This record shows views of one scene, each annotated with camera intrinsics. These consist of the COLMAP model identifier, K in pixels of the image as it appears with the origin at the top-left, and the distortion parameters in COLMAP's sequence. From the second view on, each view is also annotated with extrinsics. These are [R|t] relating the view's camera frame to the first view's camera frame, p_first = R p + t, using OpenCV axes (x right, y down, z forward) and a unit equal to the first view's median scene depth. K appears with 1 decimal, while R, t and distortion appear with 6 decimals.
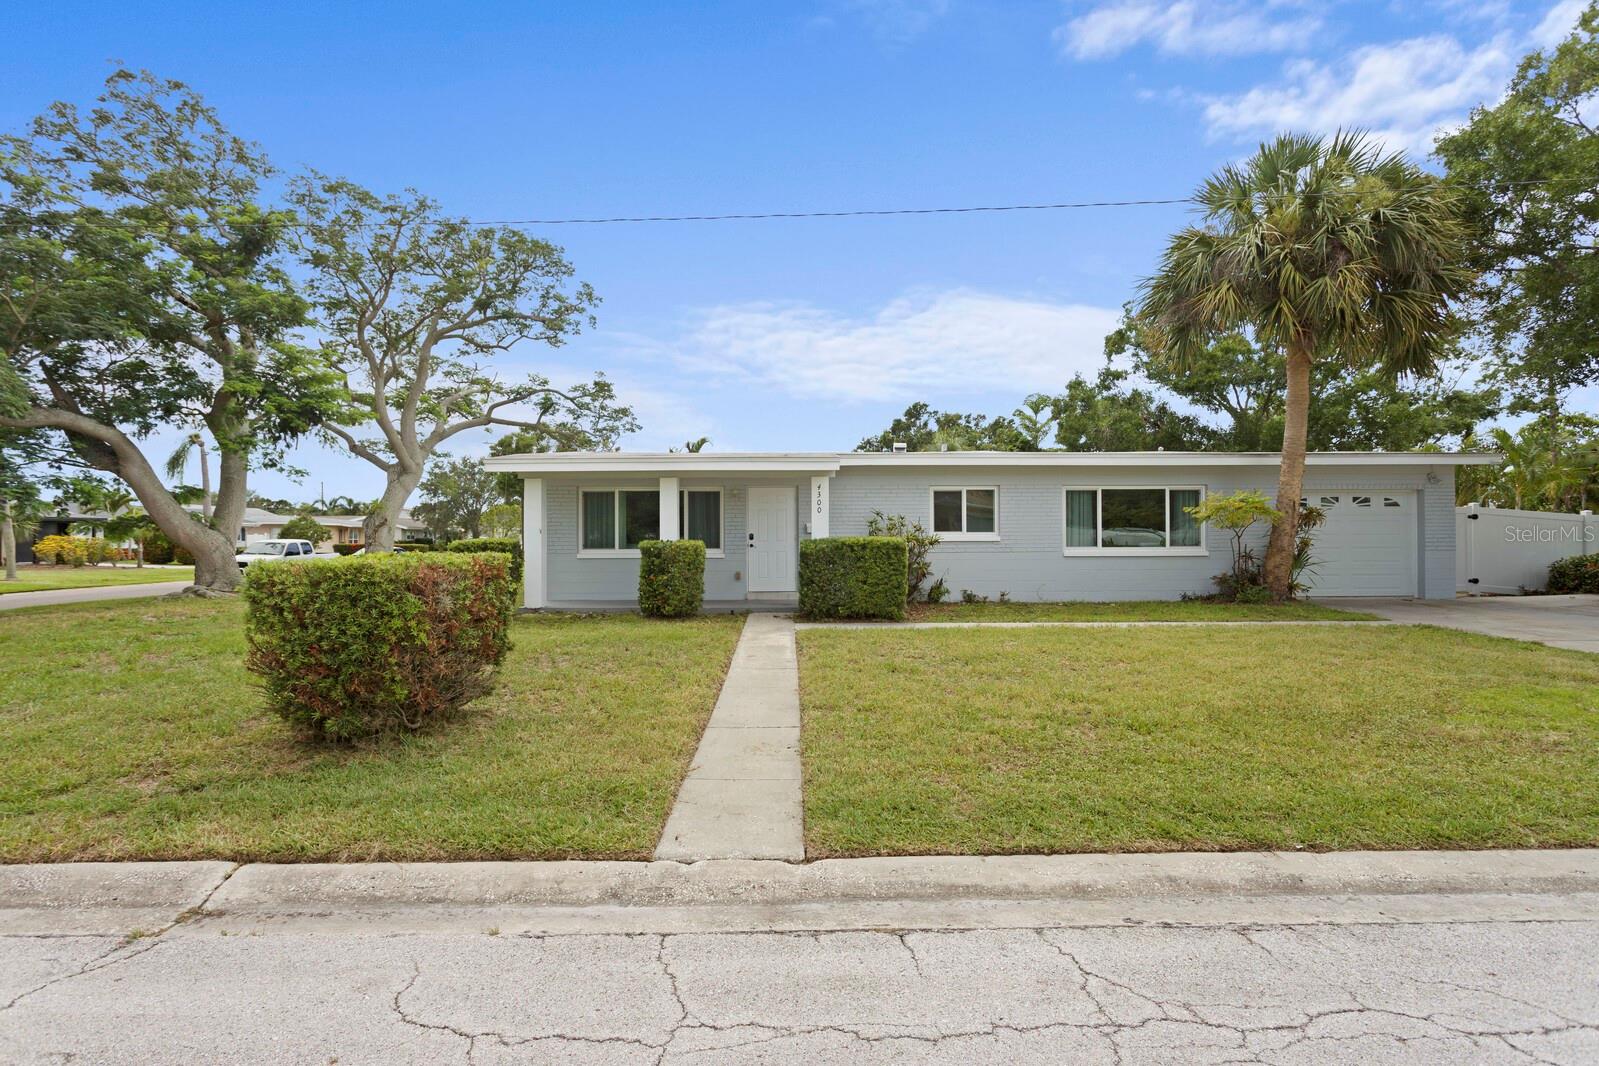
lens RADIAL K [[797.0, 0, 812.6], [0, 797.0, 533.4], [0, 0, 1]] dist [-0.012810, 0.004178]
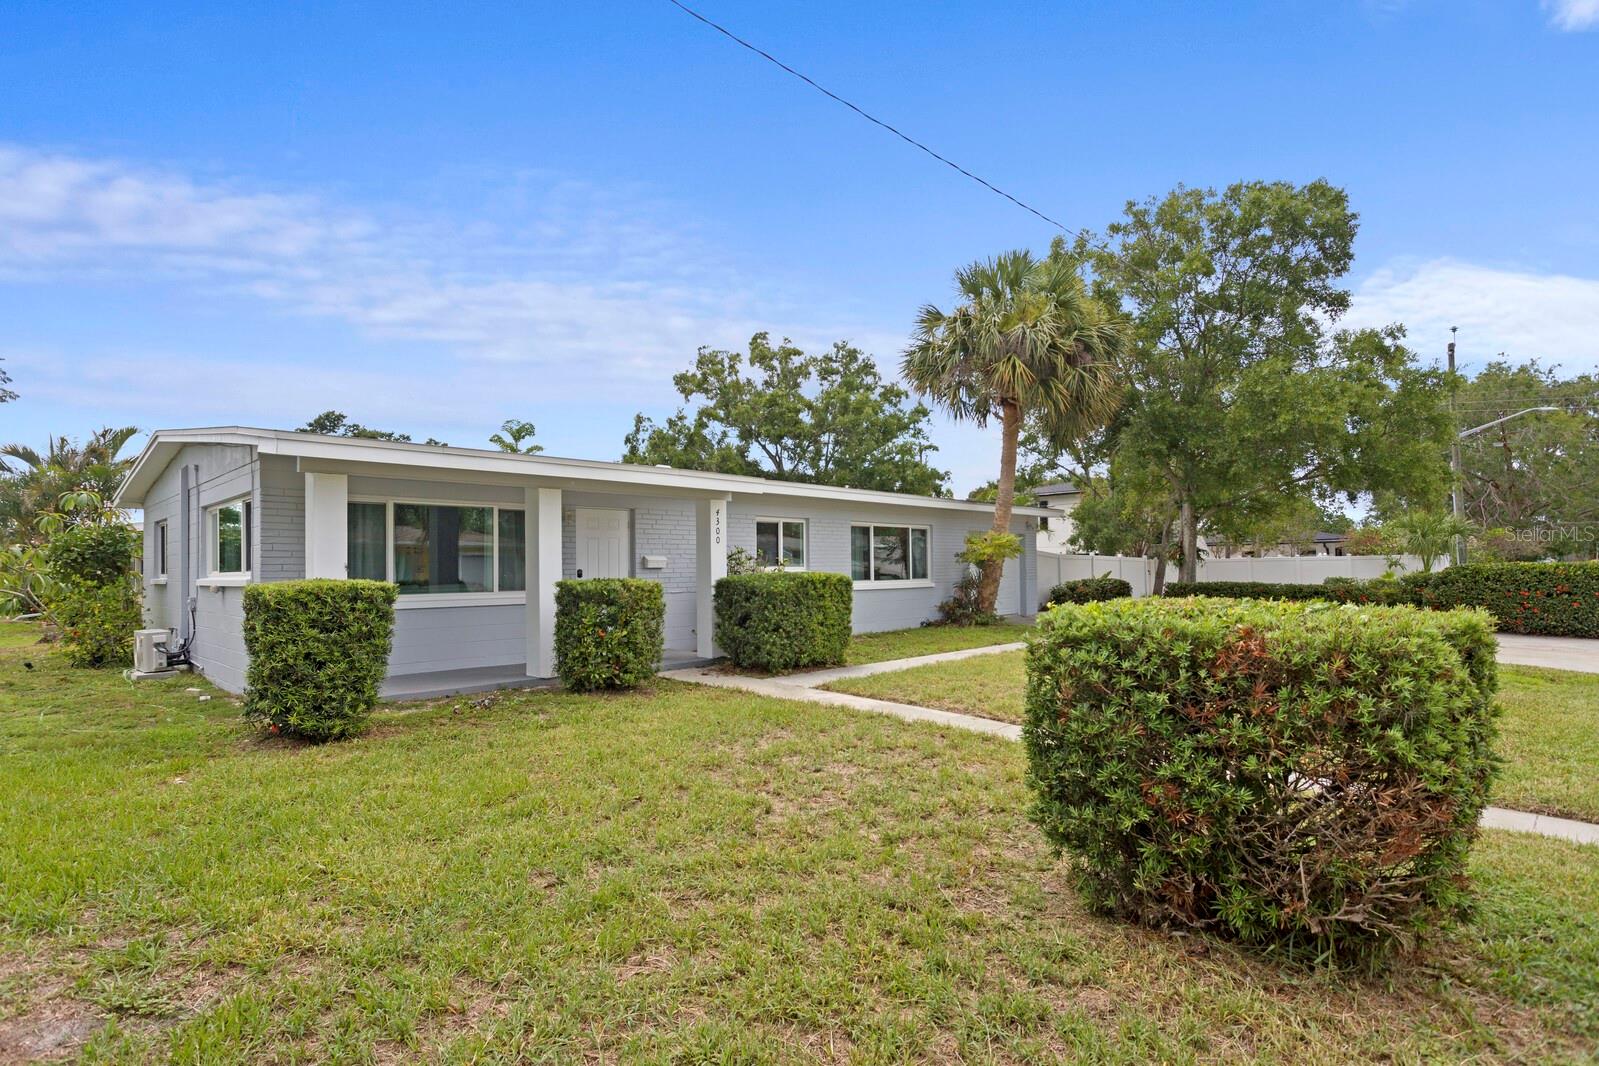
lens RADIAL K [[797.0, 0, 819.0], [0, 797.0, 552.6], [0, 0, 1]] dist [-0.012810, 0.004178]
pose [[0.694952, 0.011270, 0.718968, -0.445297], [0.004581, 0.999787, -0.020099, 0.000418], [-0.719041, 0.017262, 0.694753, 0.313739]]
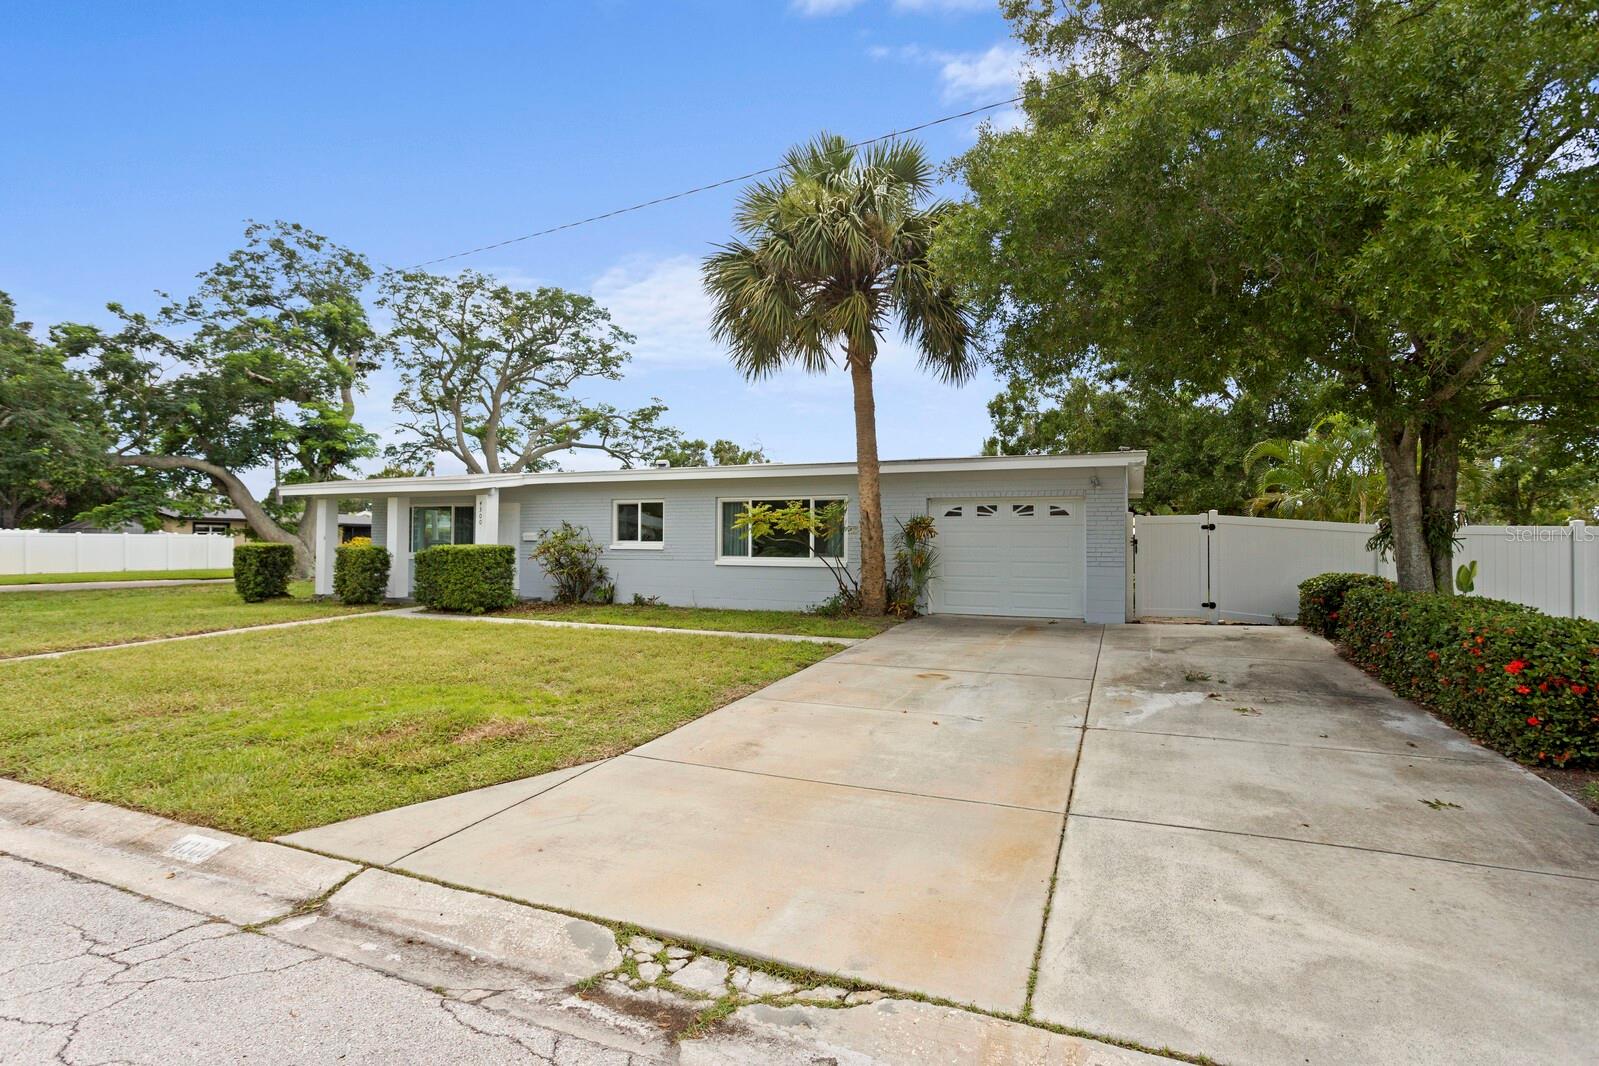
lens RADIAL K [[797.0, 0, 825.6], [0, 797.0, 538.6], [0, 0, 1]] dist [-0.012810, 0.004178]
pose [[0.912361, 0.007052, -0.409326, 0.868178], [-0.005138, 0.999970, 0.005776, -0.012587], [0.409355, -0.003167, 0.912370, 0.093390]]
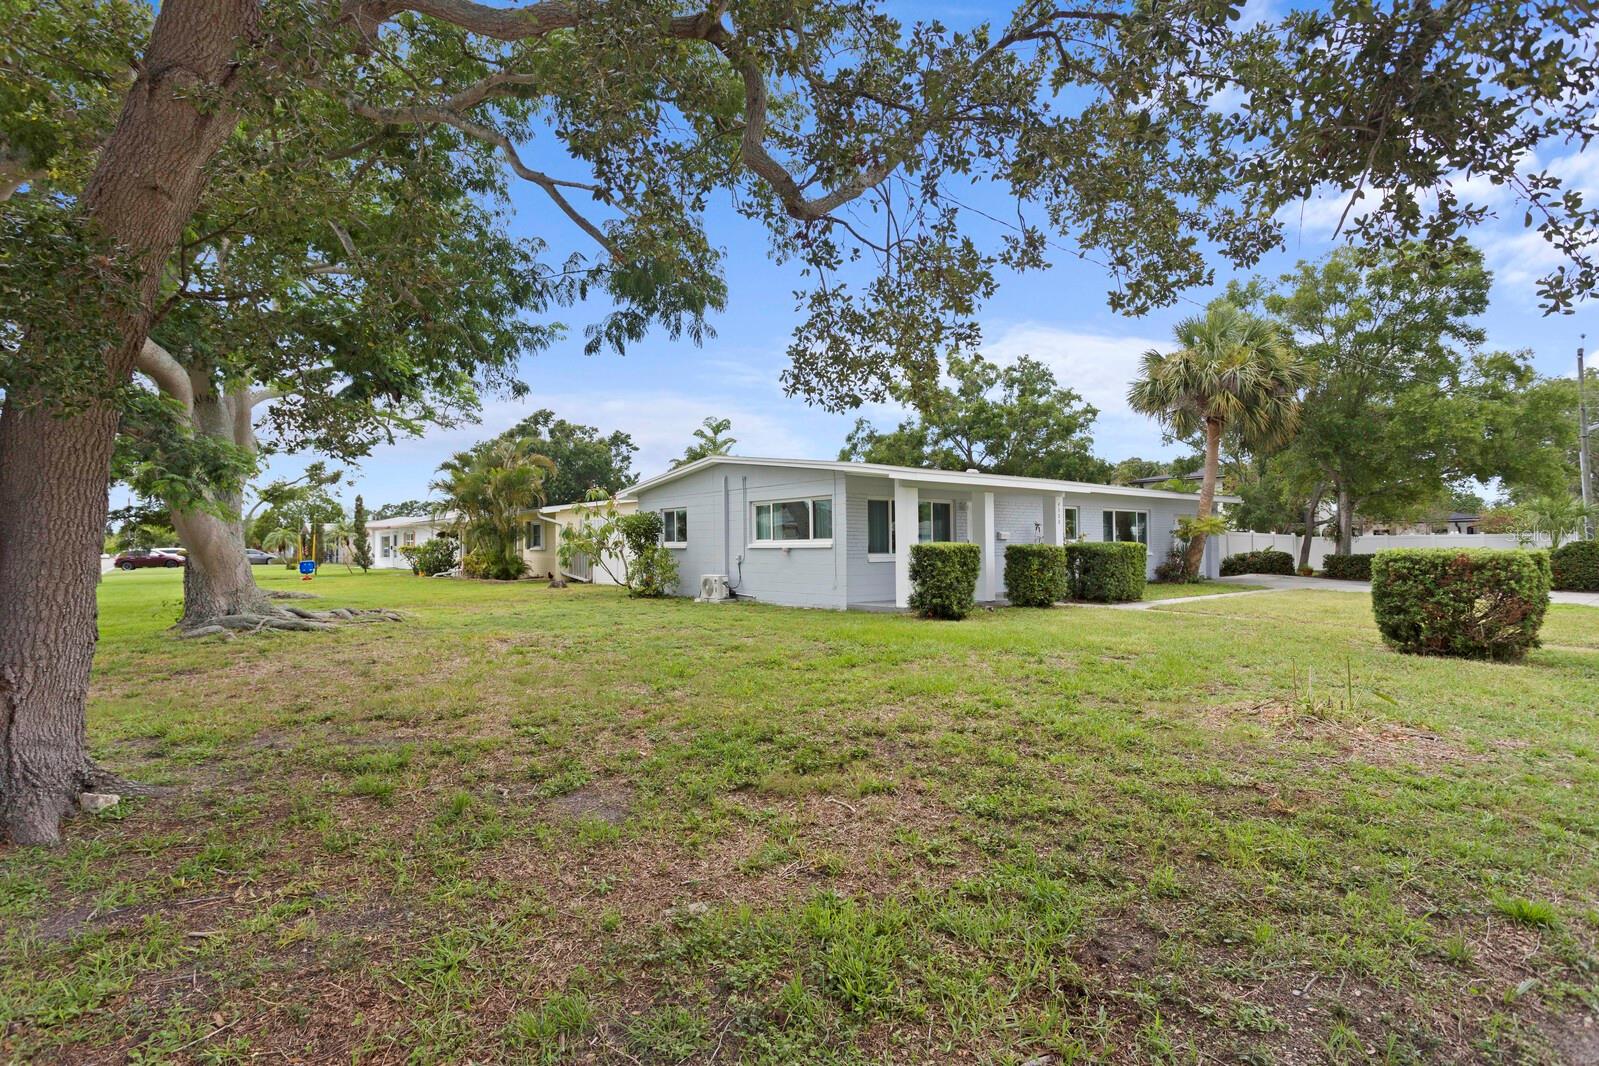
lens RADIAL K [[797.0, 0, 799.4], [0, 797.0, 527.8], [0, 0, 1]] dist [-0.012810, 0.004178]
pose [[0.774944, 0.014815, 0.631856, -1.014977], [-0.000733, 0.999746, -0.022542, 0.009251], [-0.632030, 0.017005, 0.774758, 0.223086]]
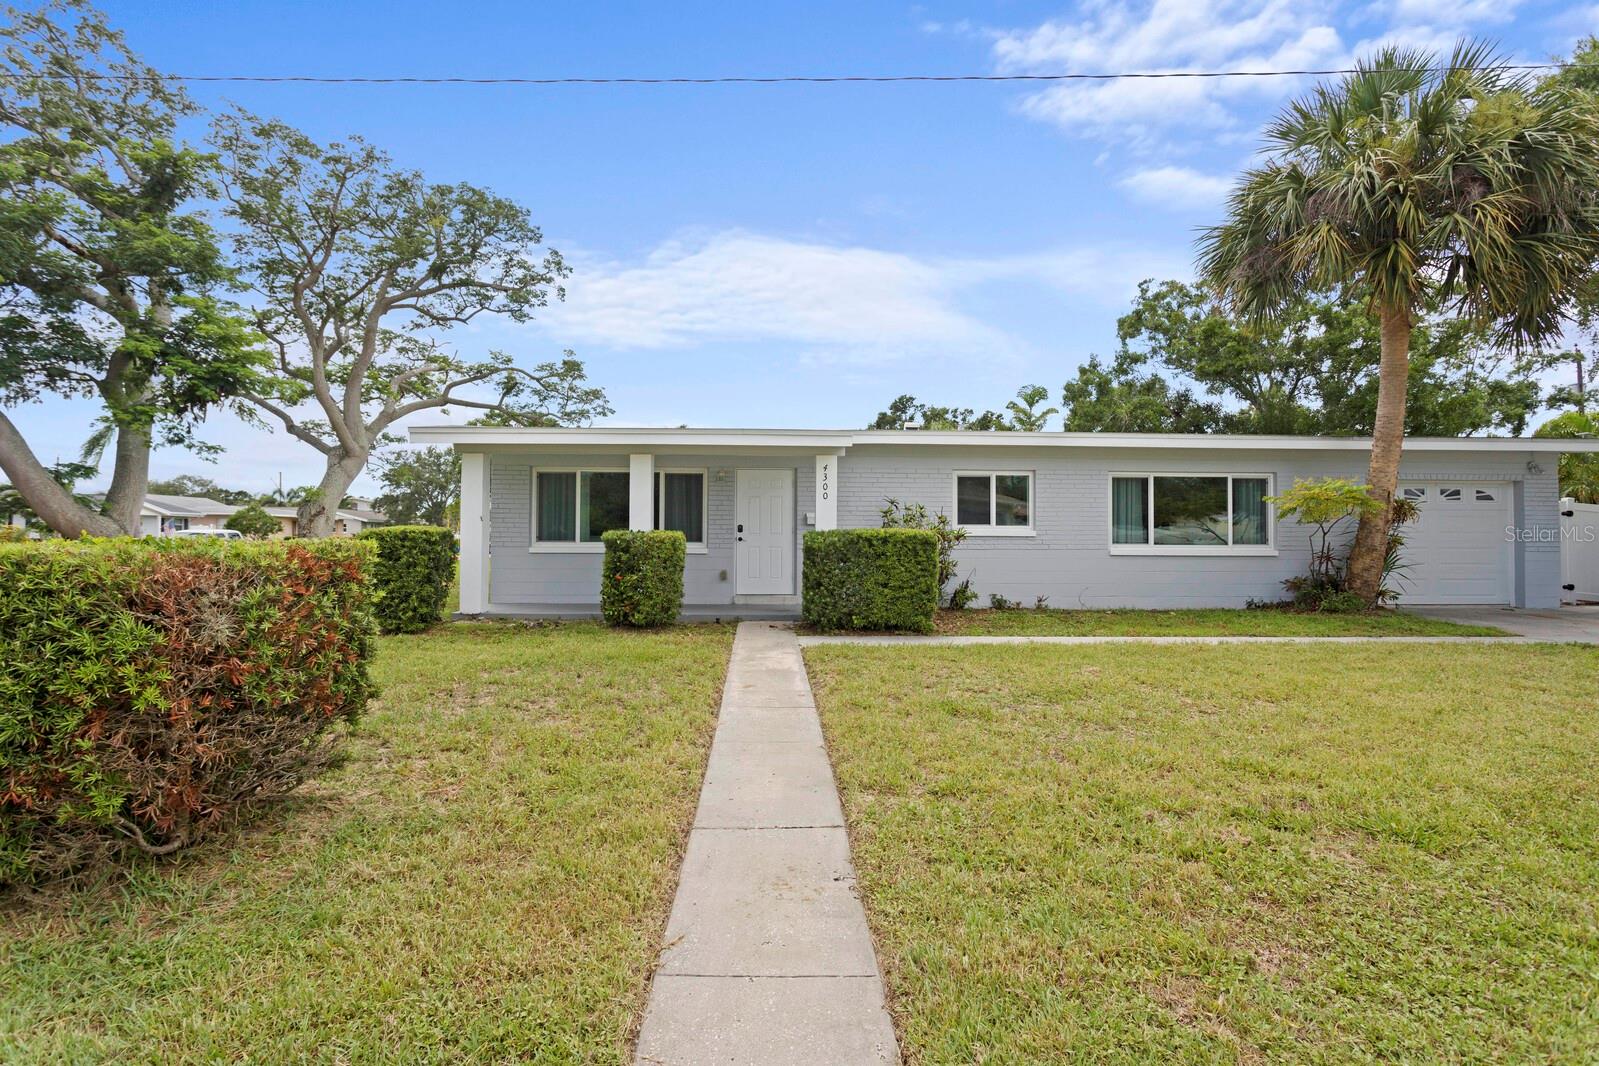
lens RADIAL K [[797.0, 0, 808.1], [0, 797.0, 520.7], [0, 0, 1]] dist [-0.012810, 0.004178]
pose [[0.999665, 0.009269, 0.024158, -0.025465], [-0.008950, 0.999871, -0.013300, 0.006326], [-0.024278, 0.013080, 0.999620, 0.160293]]
